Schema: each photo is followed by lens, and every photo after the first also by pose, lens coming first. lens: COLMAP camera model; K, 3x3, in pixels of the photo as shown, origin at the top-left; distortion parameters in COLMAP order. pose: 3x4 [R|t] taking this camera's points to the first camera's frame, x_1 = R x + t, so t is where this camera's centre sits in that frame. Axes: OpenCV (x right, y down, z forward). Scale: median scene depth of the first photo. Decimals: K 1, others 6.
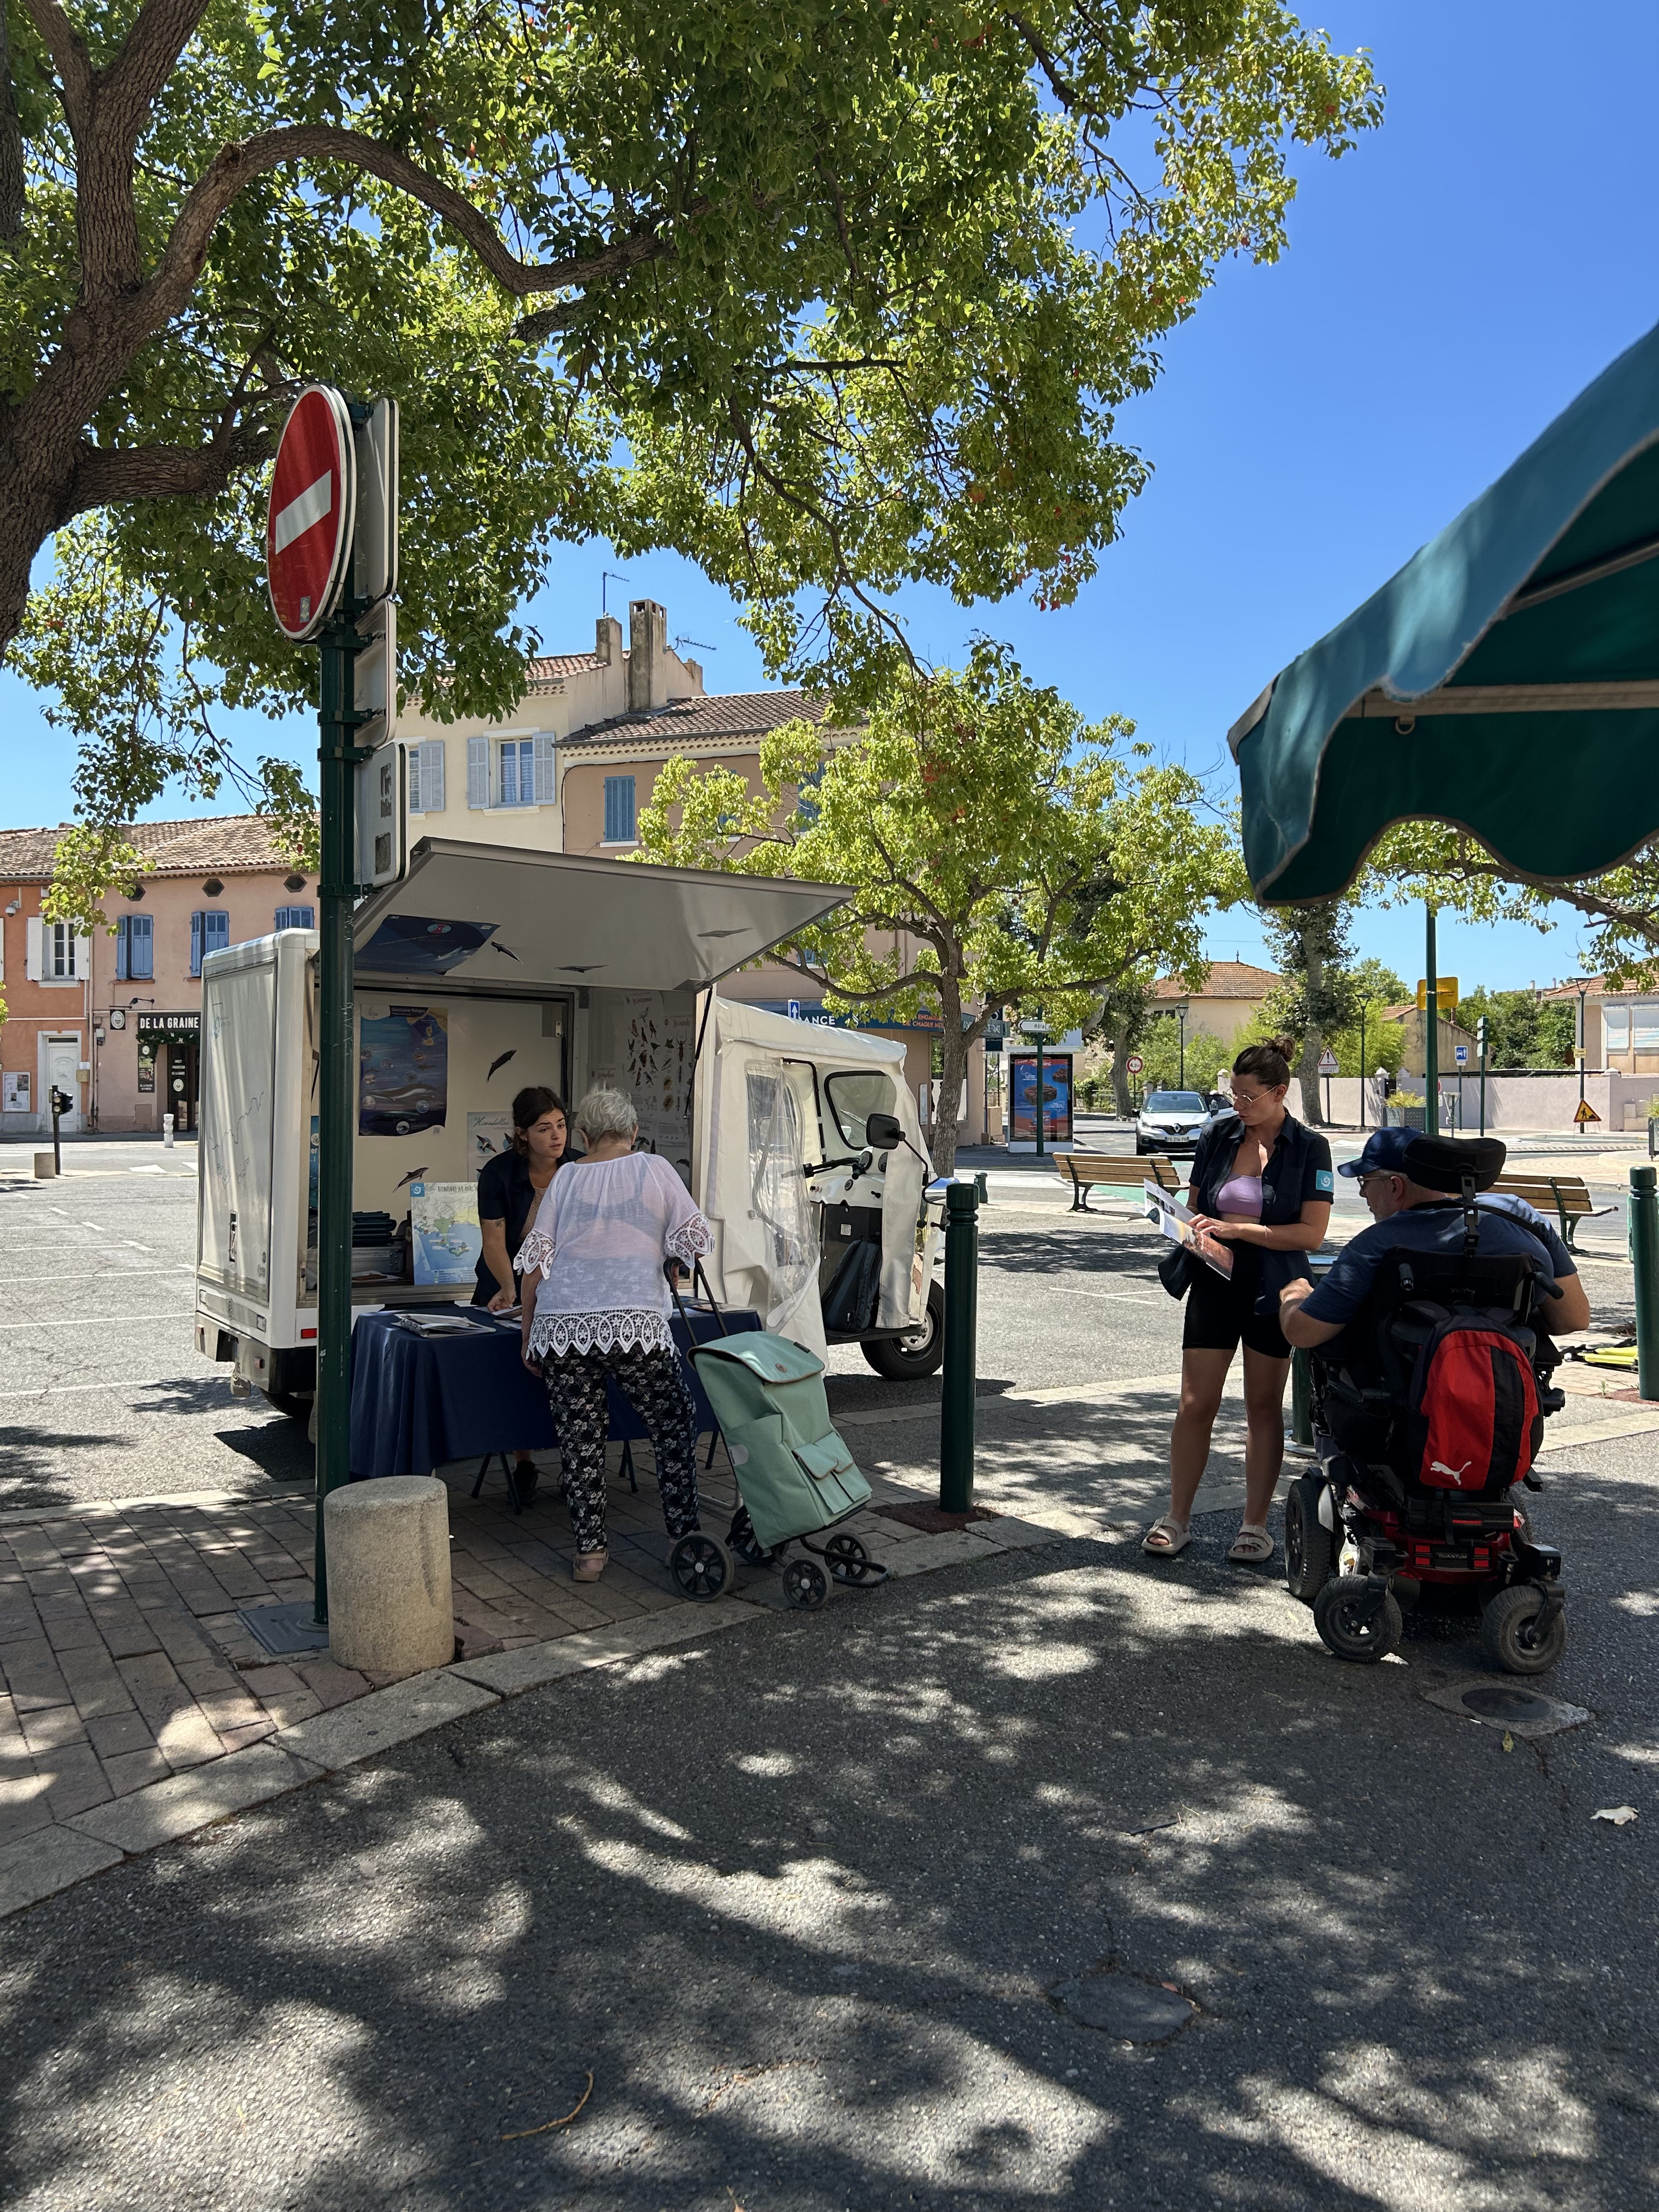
lens RADIAL K [[1655.9, 0, 829.8], [0, 1655.9, 1106.3], [0, 0, 1]] dist [0.000018, 0.000001]
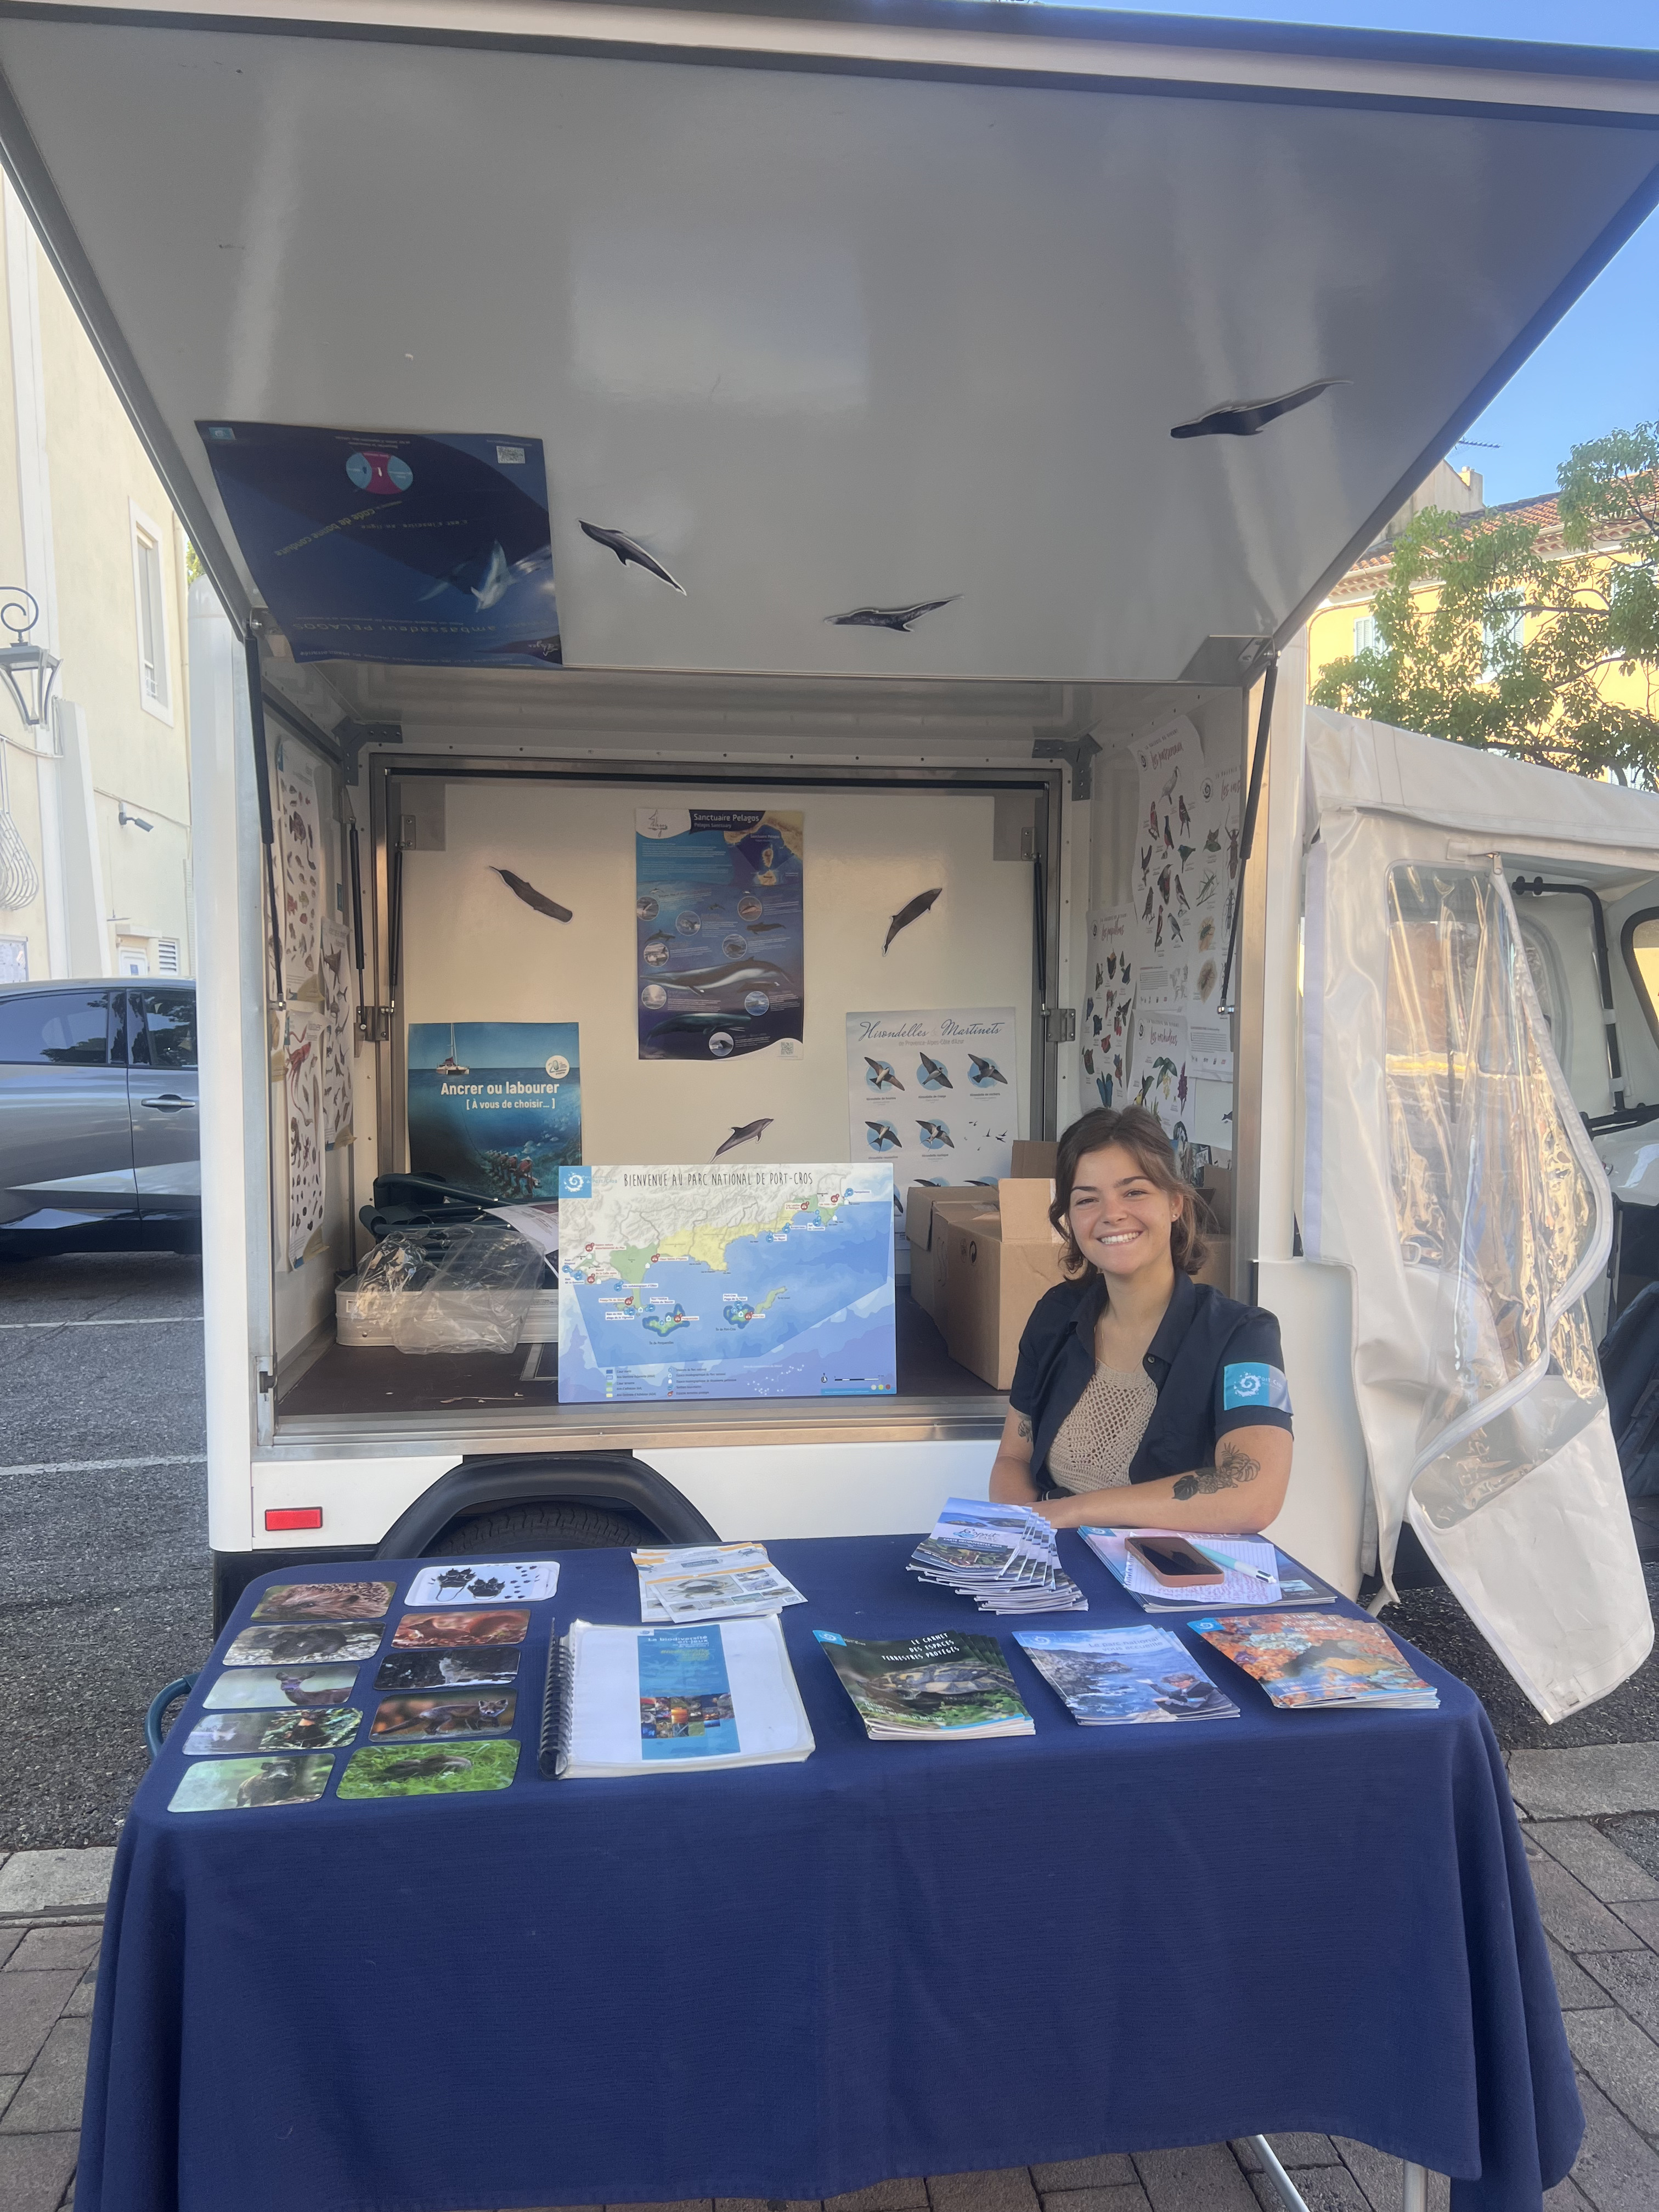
lens RADIAL K [[1543.5, 0, 822.7], [0, 1543.5, 1100.5], [0, 0, 1]] dist [0.003141, 0.000292]
pose [[0.881319, 0.009893, -0.472417, 0.003080], [0.011563, 0.999030, 0.042493, 0.010570], [0.472379, -0.042913, 0.880350, 0.583991]]
